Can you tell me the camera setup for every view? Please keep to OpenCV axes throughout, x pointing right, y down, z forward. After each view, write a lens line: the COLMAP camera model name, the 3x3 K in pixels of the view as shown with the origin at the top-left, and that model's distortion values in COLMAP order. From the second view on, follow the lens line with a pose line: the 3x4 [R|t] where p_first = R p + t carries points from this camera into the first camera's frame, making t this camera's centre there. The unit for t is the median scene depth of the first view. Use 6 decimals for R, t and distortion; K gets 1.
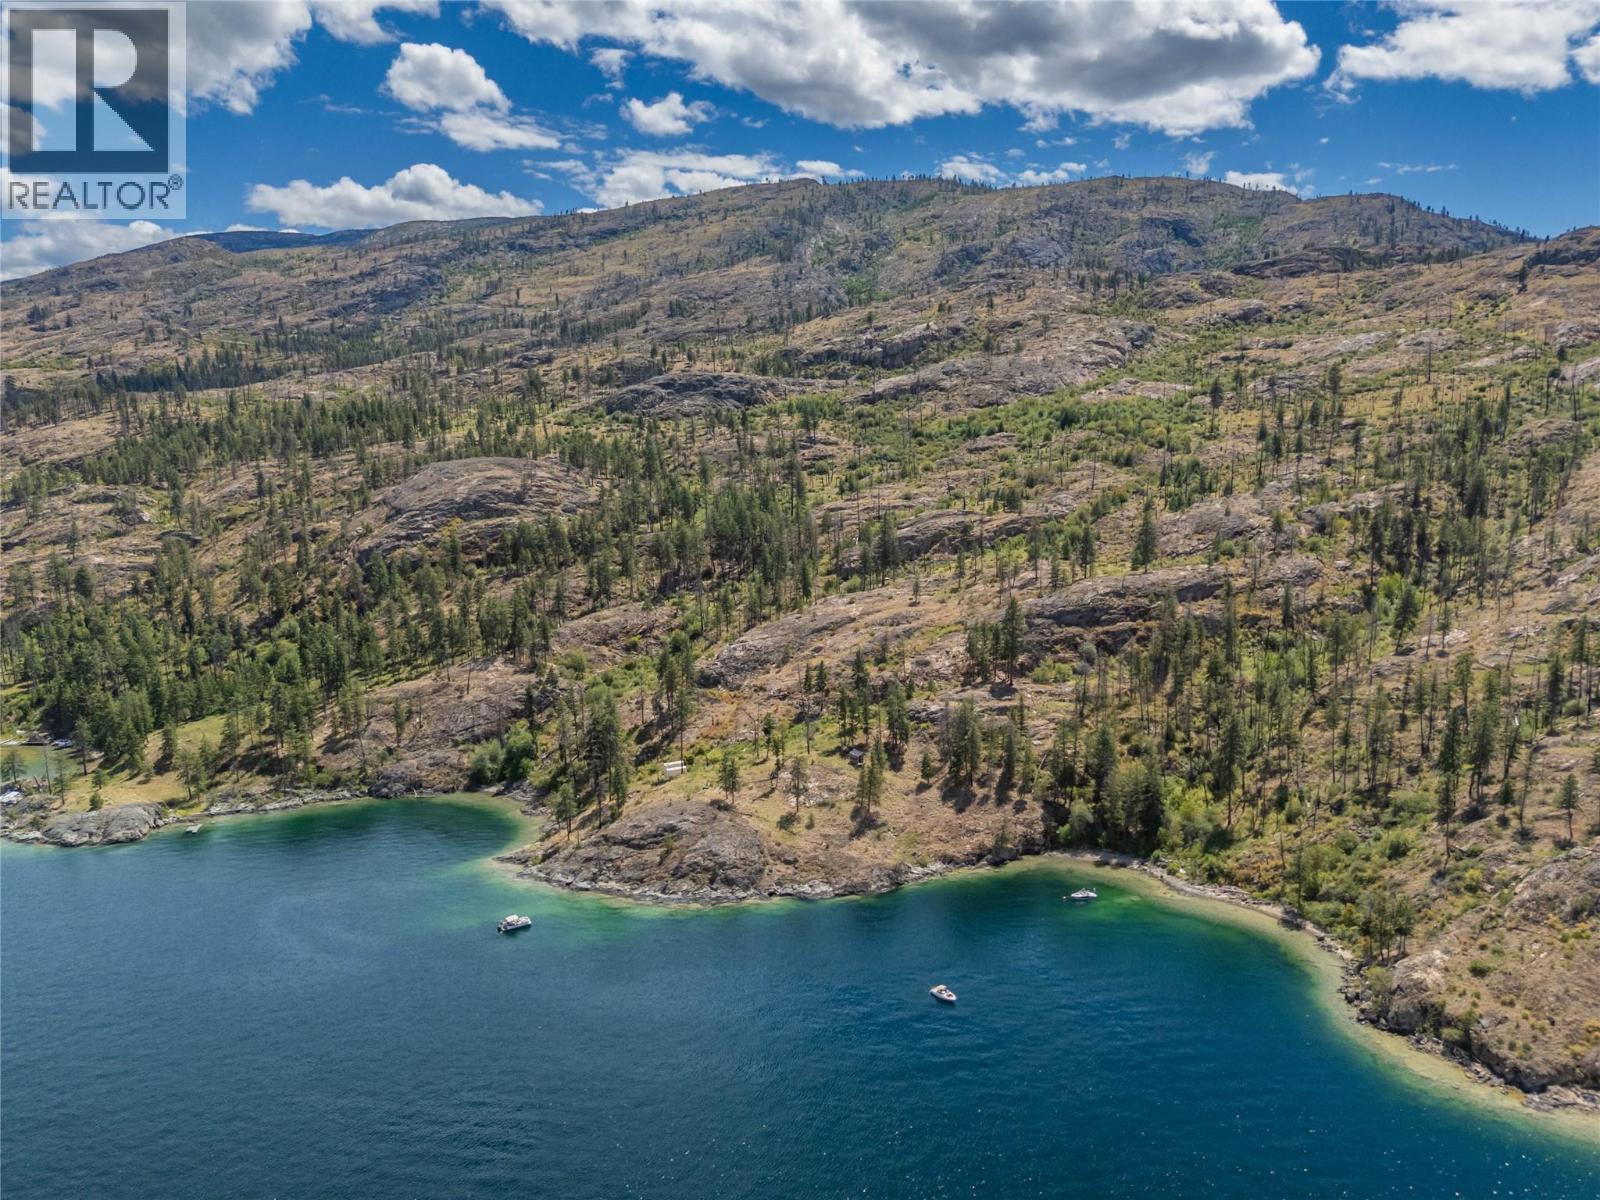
lens RADIAL K [[1172.6, 0, 806.0], [0, 1172.6, 603.2], [0, 0, 1]] dist [0.089833, -0.098874]
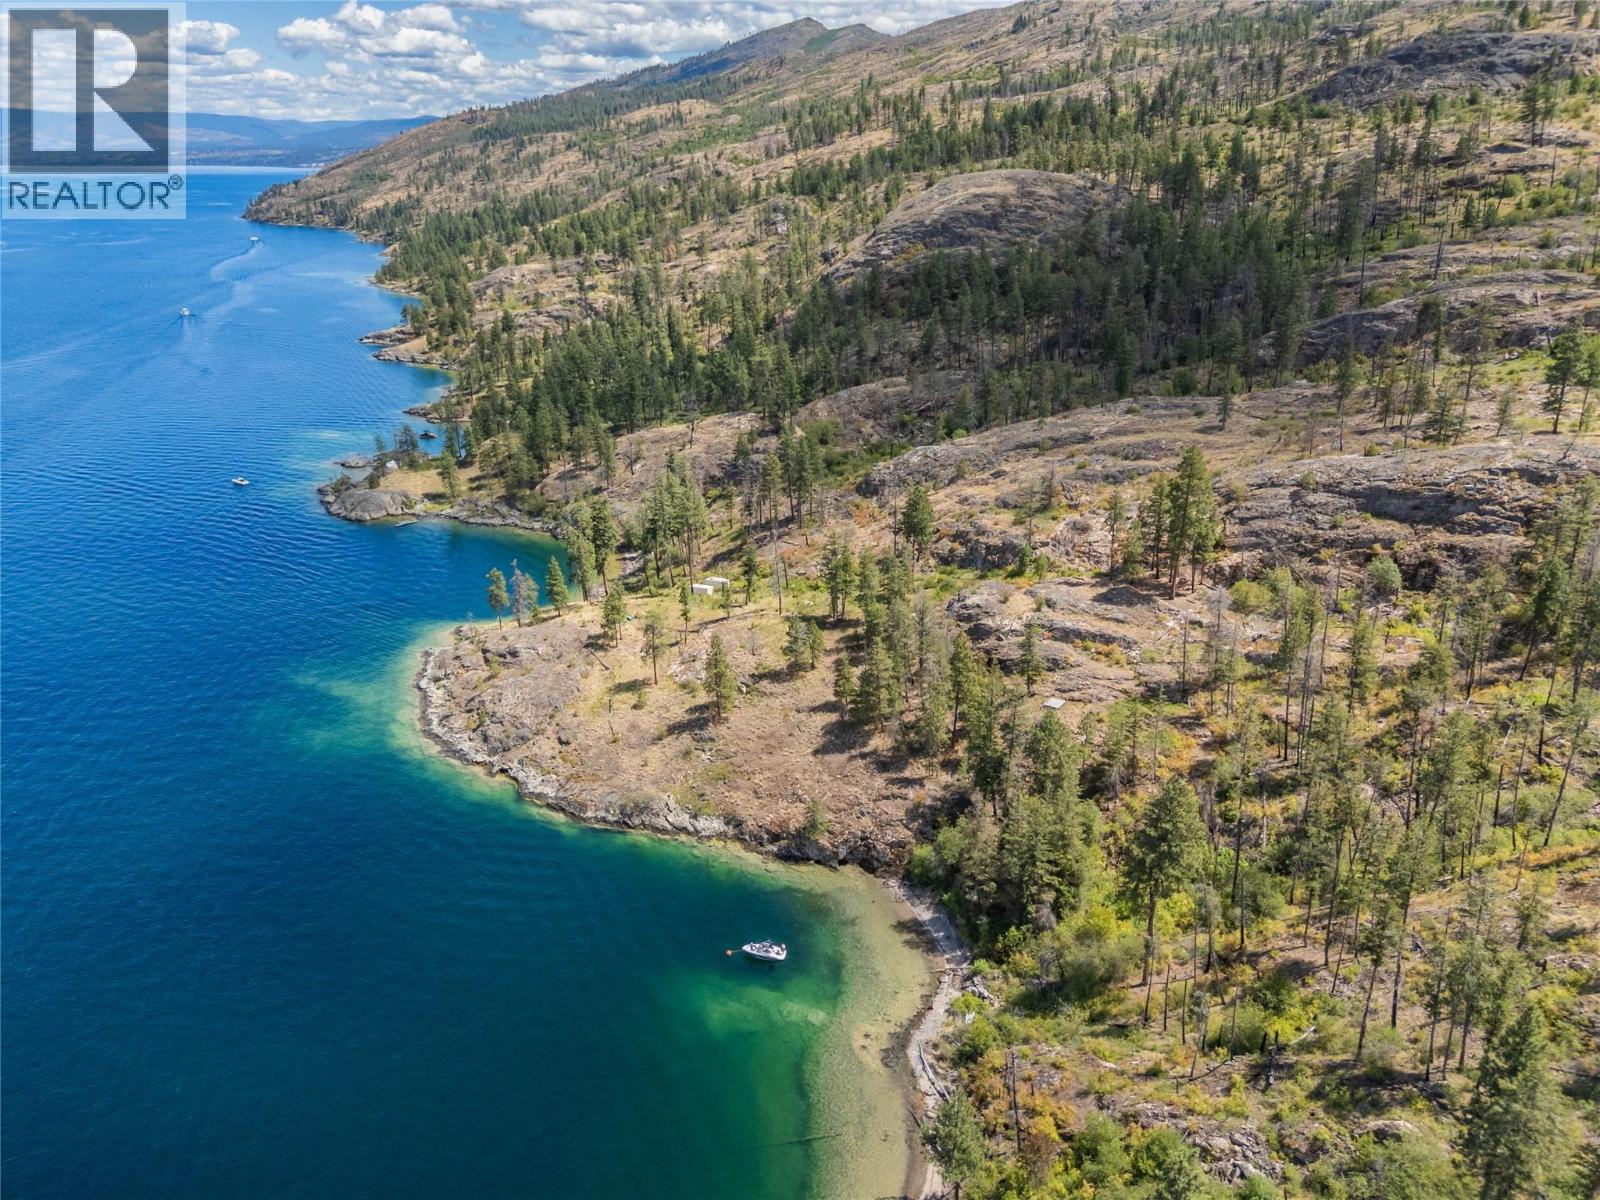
lens RADIAL K [[1182.9, 0, 800.0], [0, 1182.9, 600.0], [0, 0, 1]] dist [0.065748, -0.049968]
pose [[0.659822, 0.264460, -0.703346, 0.399061], [-0.102398, 0.958934, 0.264501, -0.054724], [0.744412, -0.102502, 0.659806, 0.419921]]
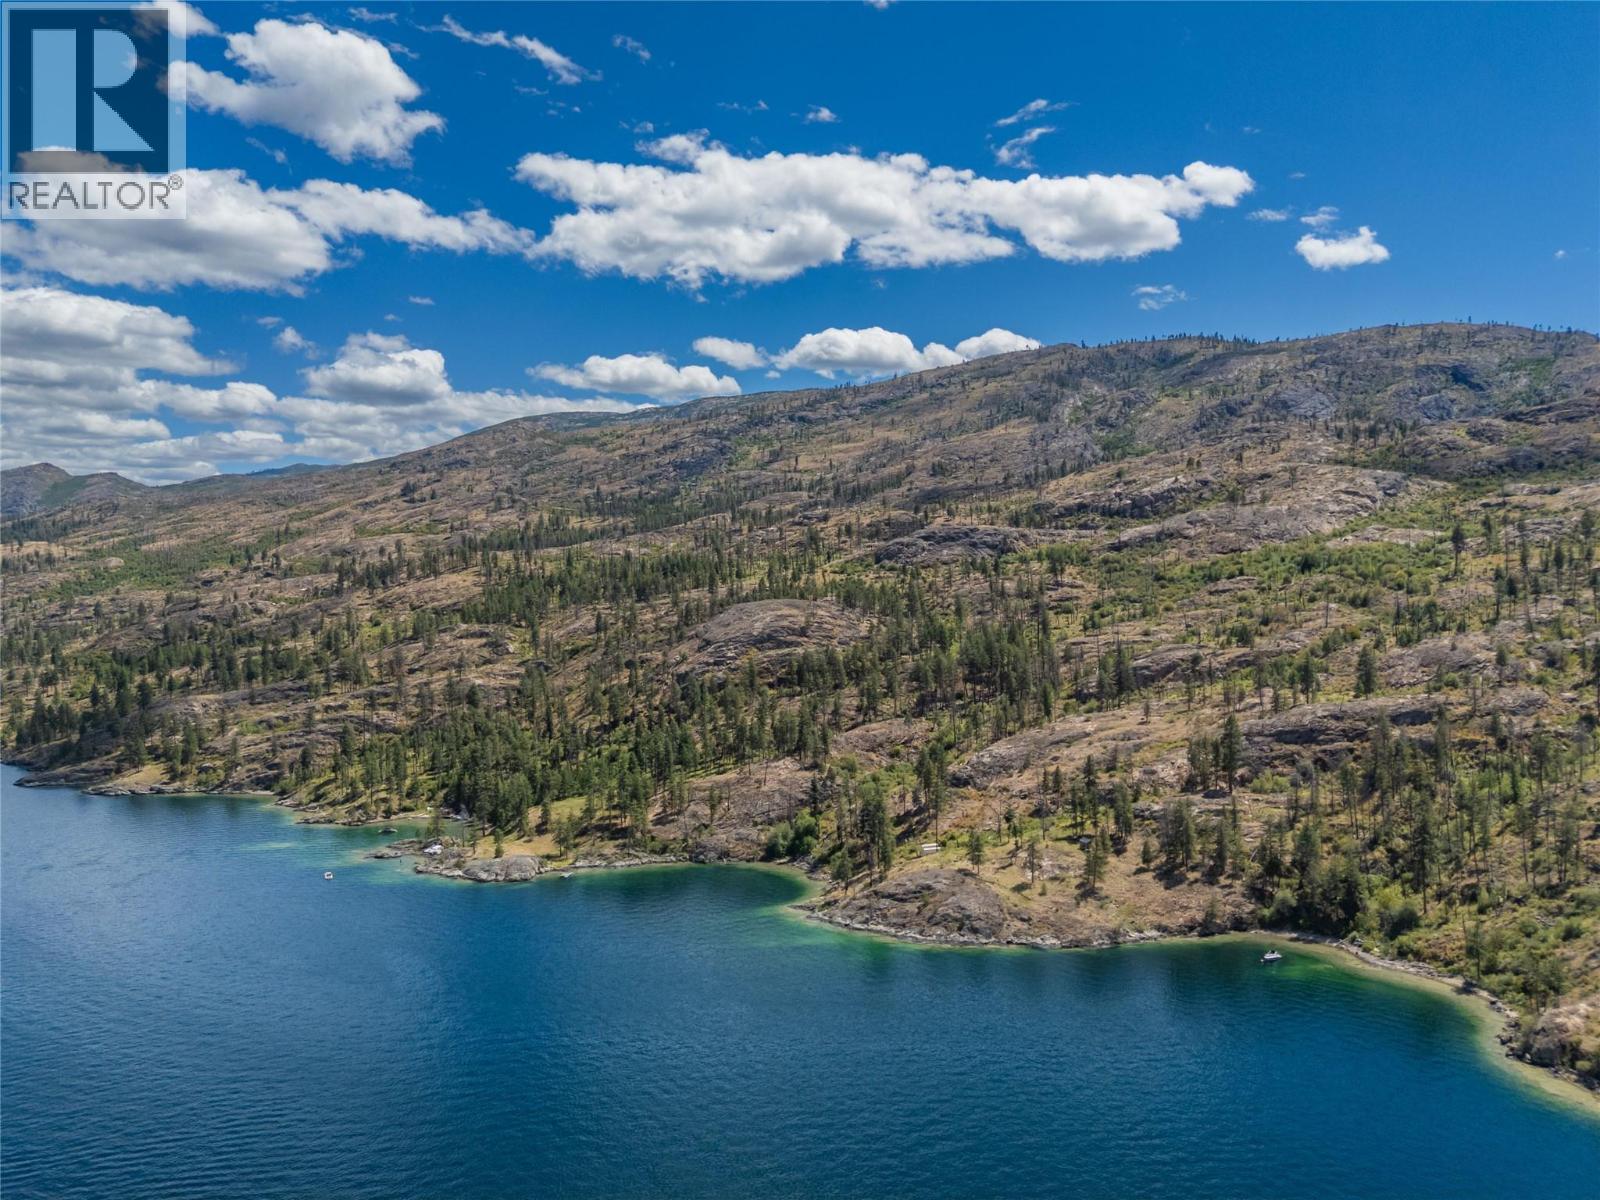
lens RADIAL K [[1172.6, 0, 806.0], [0, 1172.6, 603.2], [0, 0, 1]] dist [0.089833, -0.098874]
pose [[0.975984, -0.000561, -0.217840, 0.021604], [-0.027286, 0.991806, -0.124803, 0.036381], [0.216125, 0.127749, 0.967972, -0.185289]]
